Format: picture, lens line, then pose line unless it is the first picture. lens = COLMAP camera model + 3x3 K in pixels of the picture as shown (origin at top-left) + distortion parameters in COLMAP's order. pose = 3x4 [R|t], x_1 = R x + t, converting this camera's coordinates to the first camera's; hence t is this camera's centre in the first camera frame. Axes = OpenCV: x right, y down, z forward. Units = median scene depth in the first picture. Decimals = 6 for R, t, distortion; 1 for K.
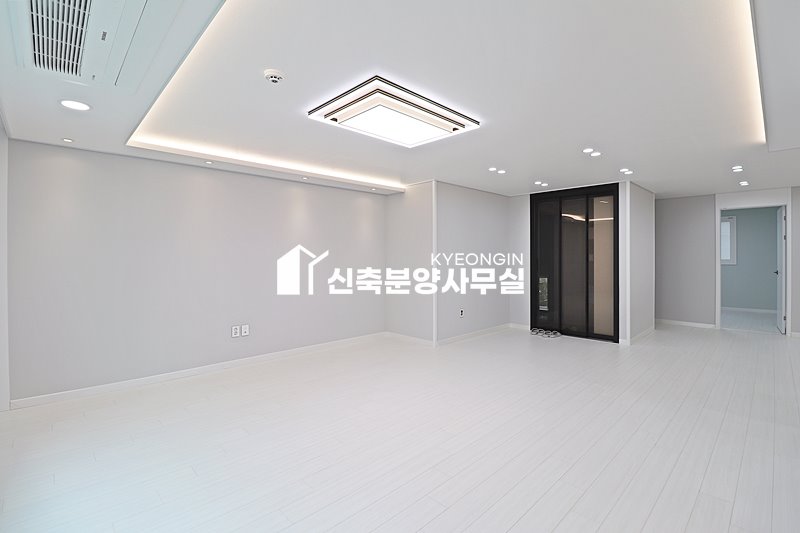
lens RADIAL K [[369.8, 0, 406.3], [0, 369.8, 259.5], [0, 0, 1]] dist [0.003364, -0.014599]
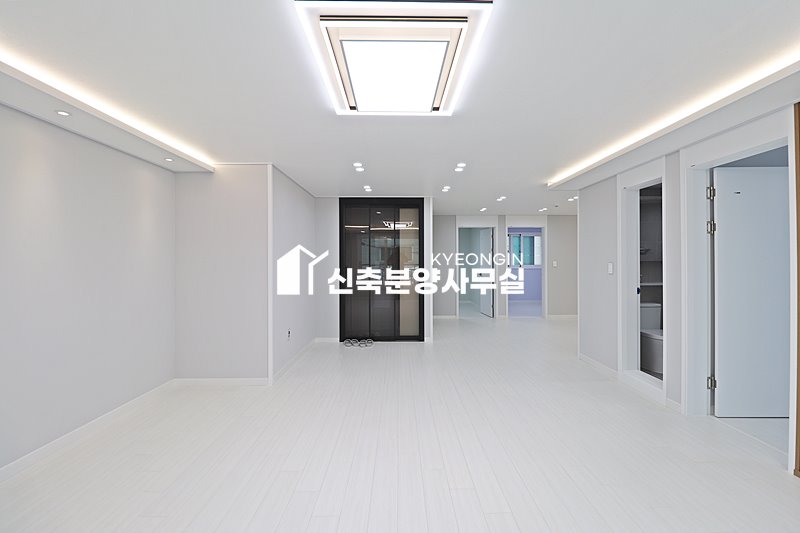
lens RADIAL K [[369.8, 0, 406.3], [0, 369.8, 259.5], [0, 0, 1]] dist [0.003364, -0.014599]
pose [[0.684407, 0.004444, 0.729086, -0.261338], [0.008831, 0.999858, -0.014385, -0.004503], [-0.729047, 0.016284, 0.684270, 0.255550]]
